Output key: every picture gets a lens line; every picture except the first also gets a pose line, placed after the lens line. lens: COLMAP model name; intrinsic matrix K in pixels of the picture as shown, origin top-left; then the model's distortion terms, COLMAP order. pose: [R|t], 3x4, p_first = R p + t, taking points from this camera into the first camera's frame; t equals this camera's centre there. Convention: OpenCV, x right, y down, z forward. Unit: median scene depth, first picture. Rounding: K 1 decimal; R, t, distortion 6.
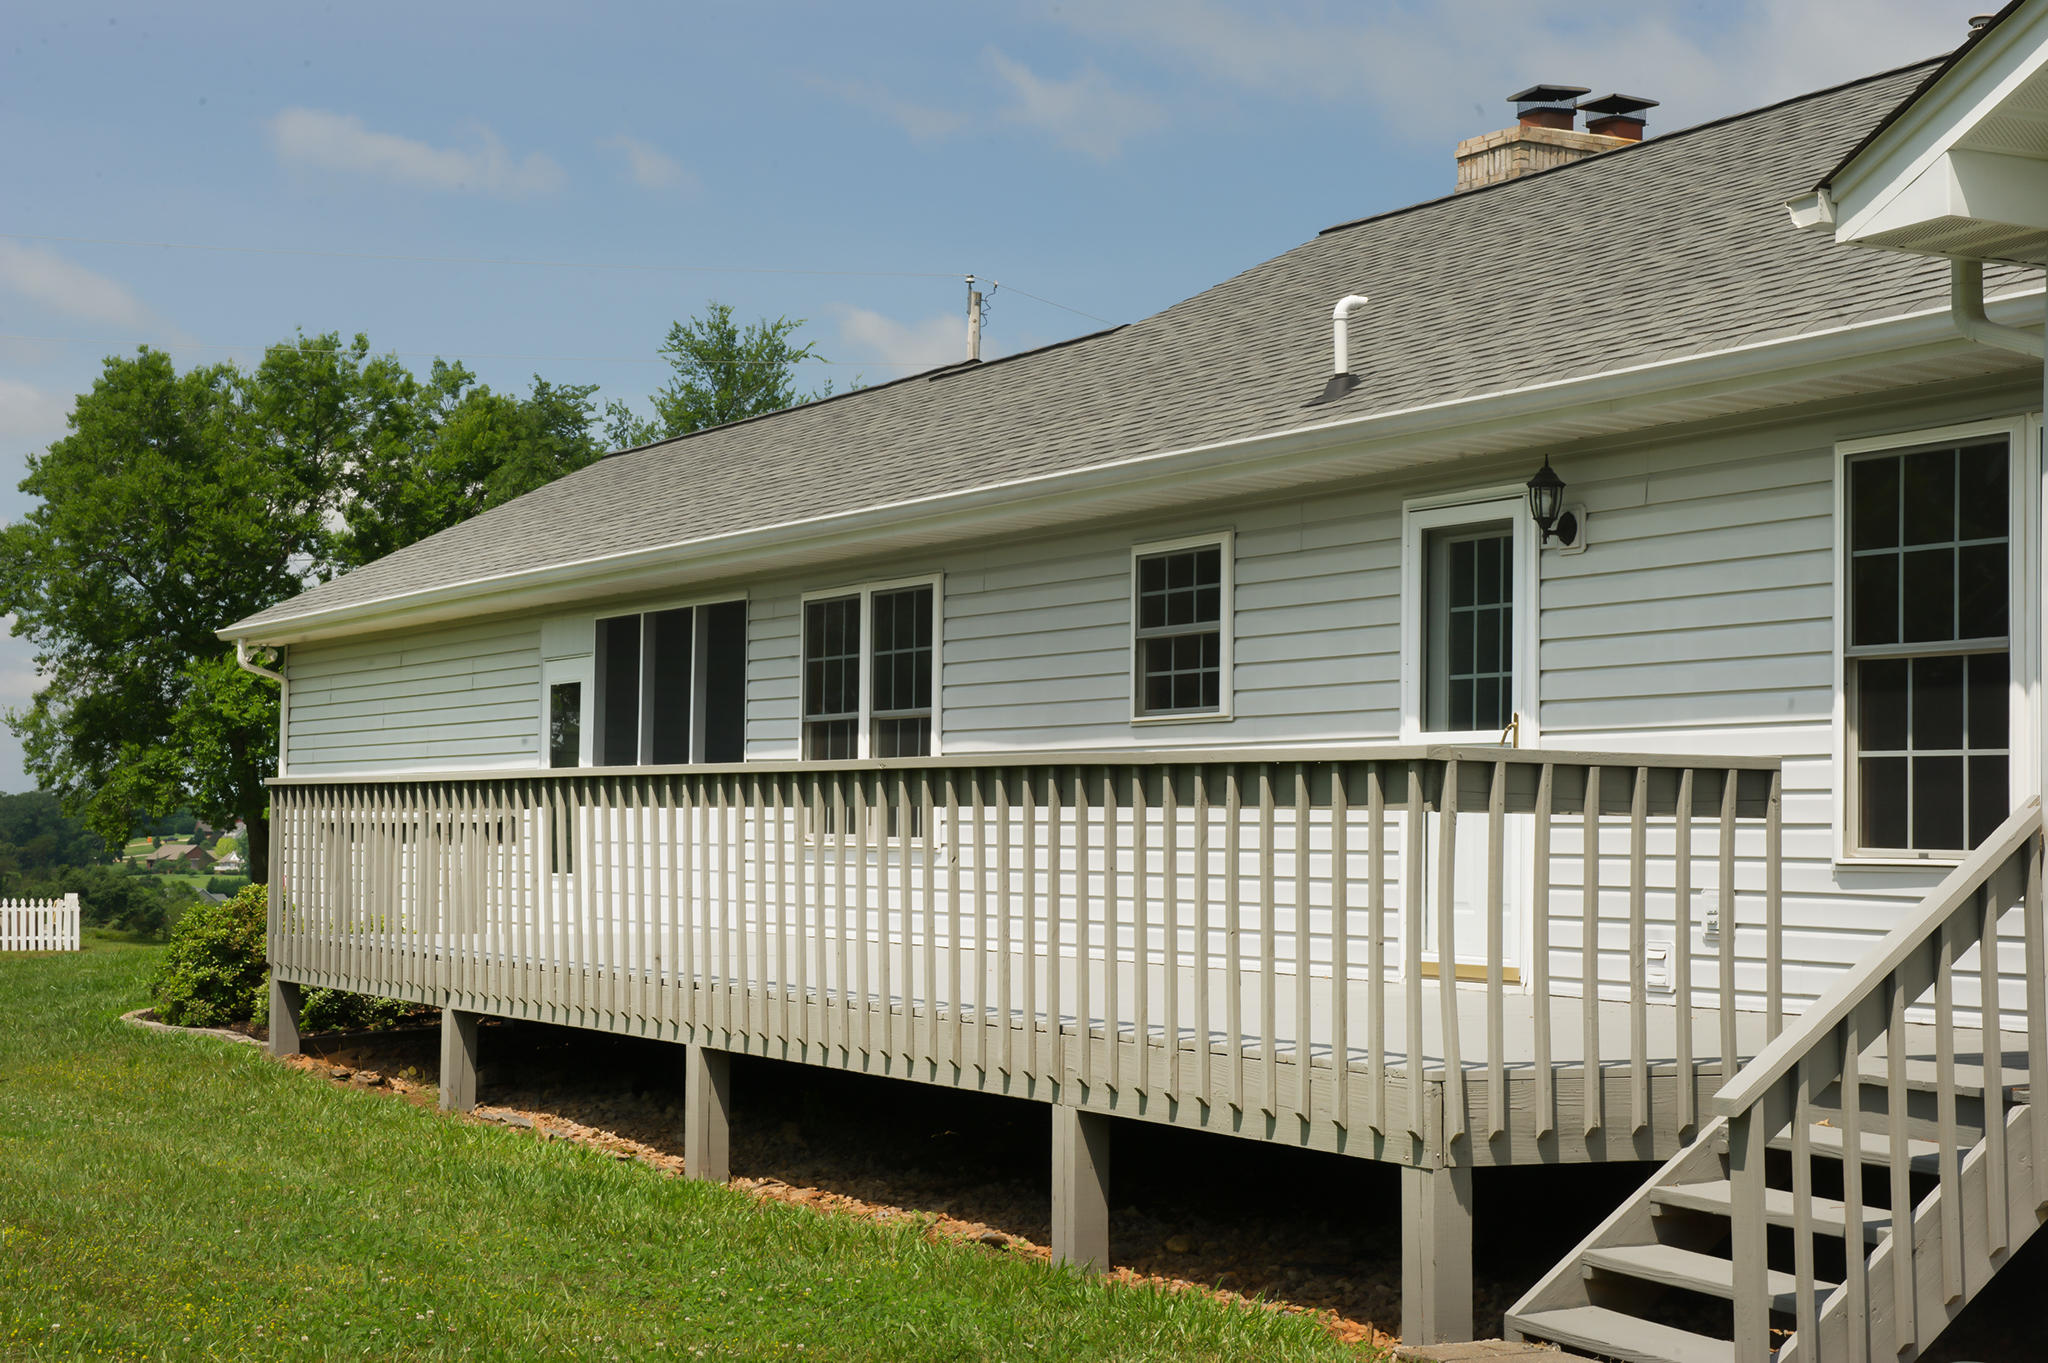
lens RADIAL K [[3097.2, 0, 1027.5], [0, 3097.2, 677.3], [0, 0, 1]] dist [0.128472, 0.000000]
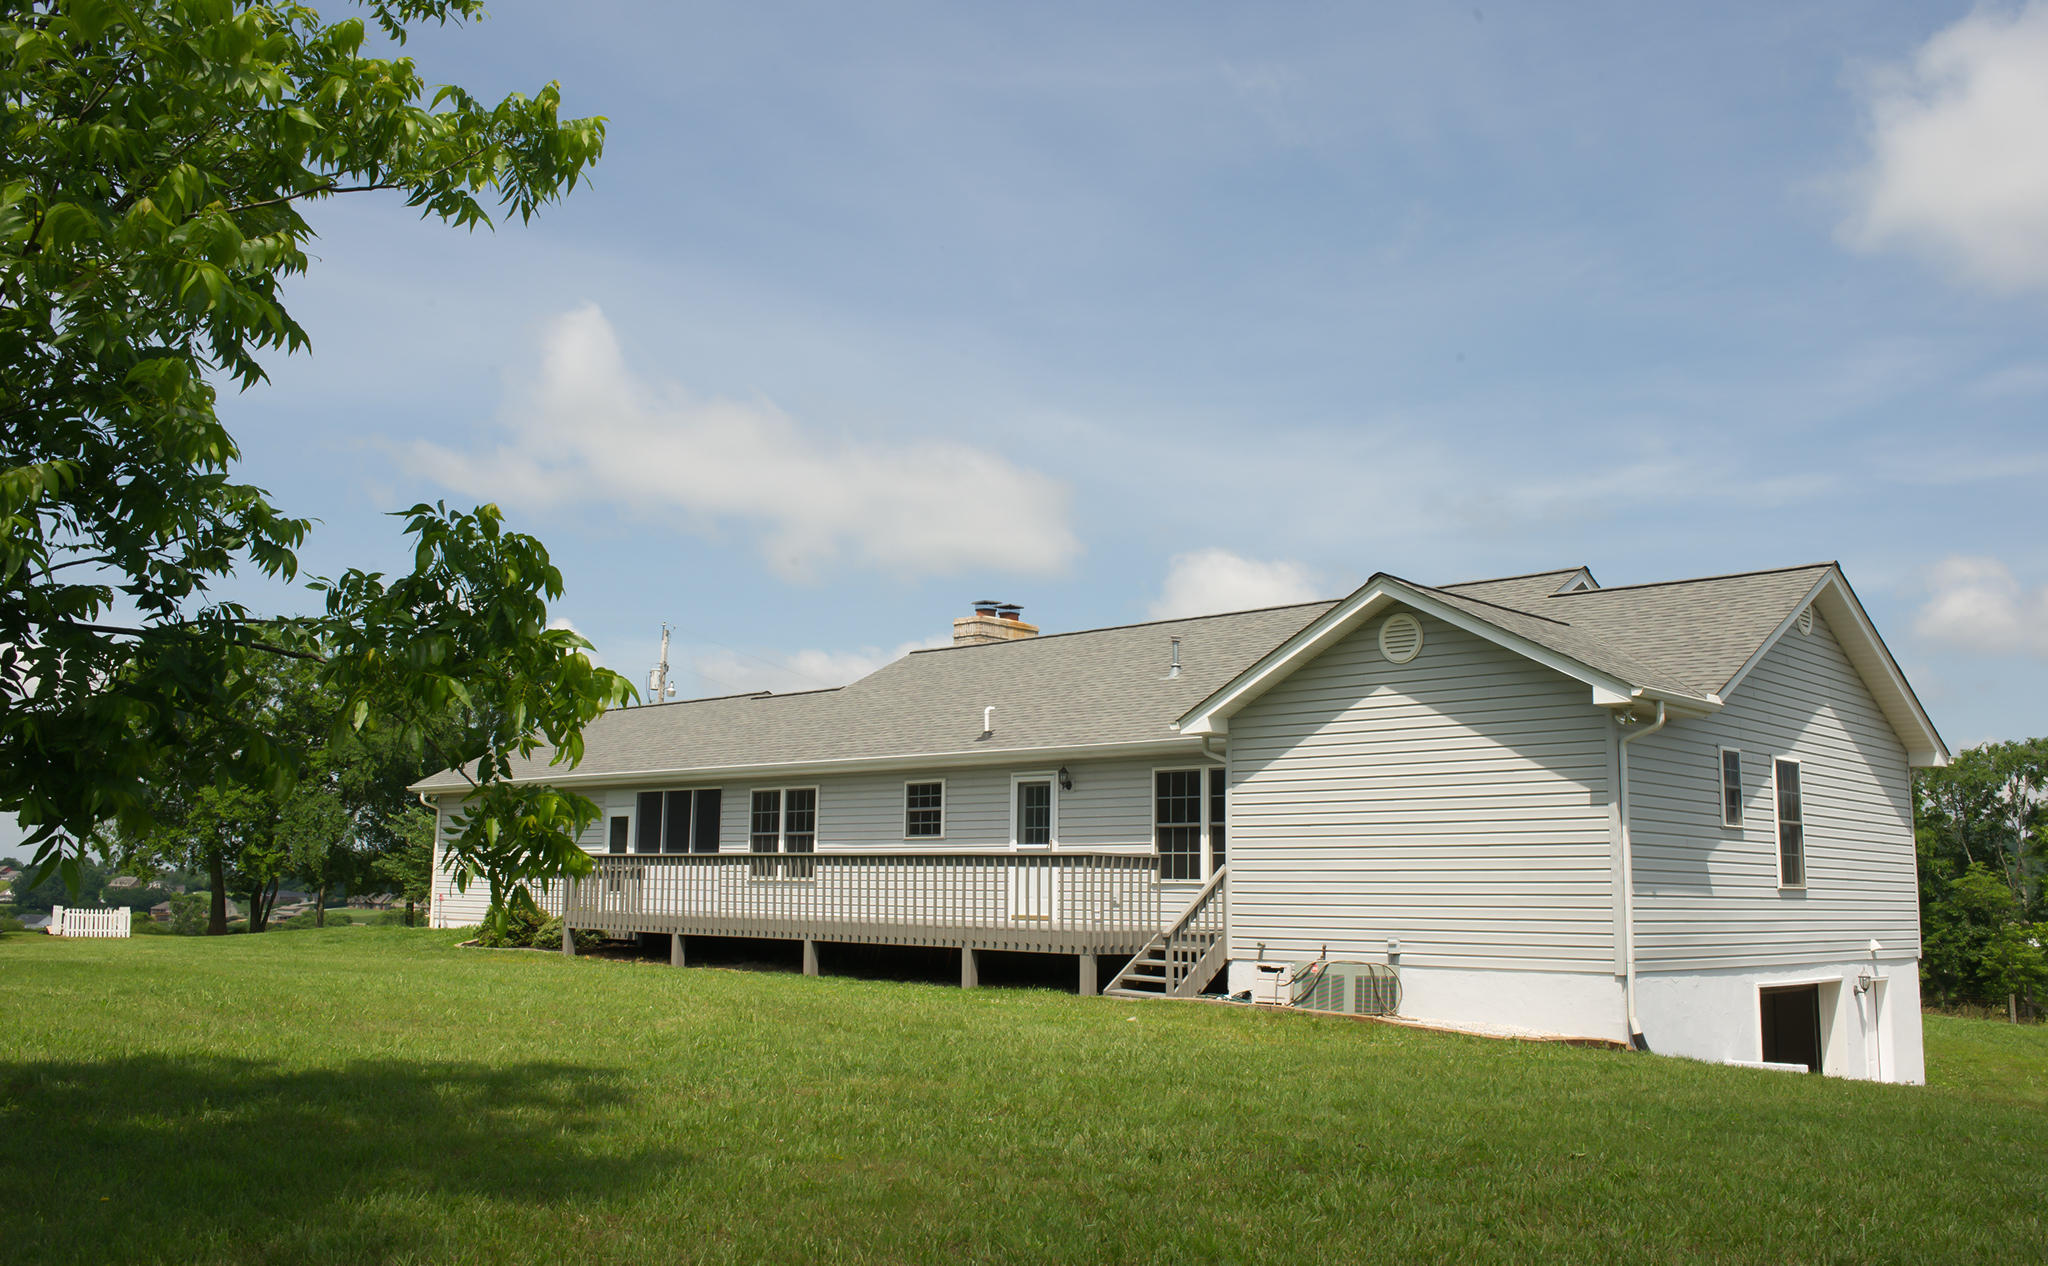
lens RADIAL K [[1793.0, 0, 1024.5], [0, 1793.0, 635.2], [0, 0, 1]] dist [-0.048426, 0.003170]
pose [[0.955680, 0.044769, 0.290982, -0.388090], [-0.018696, 0.995604, -0.091774, -0.026464], [-0.293812, 0.082266, 0.952317, -0.746827]]
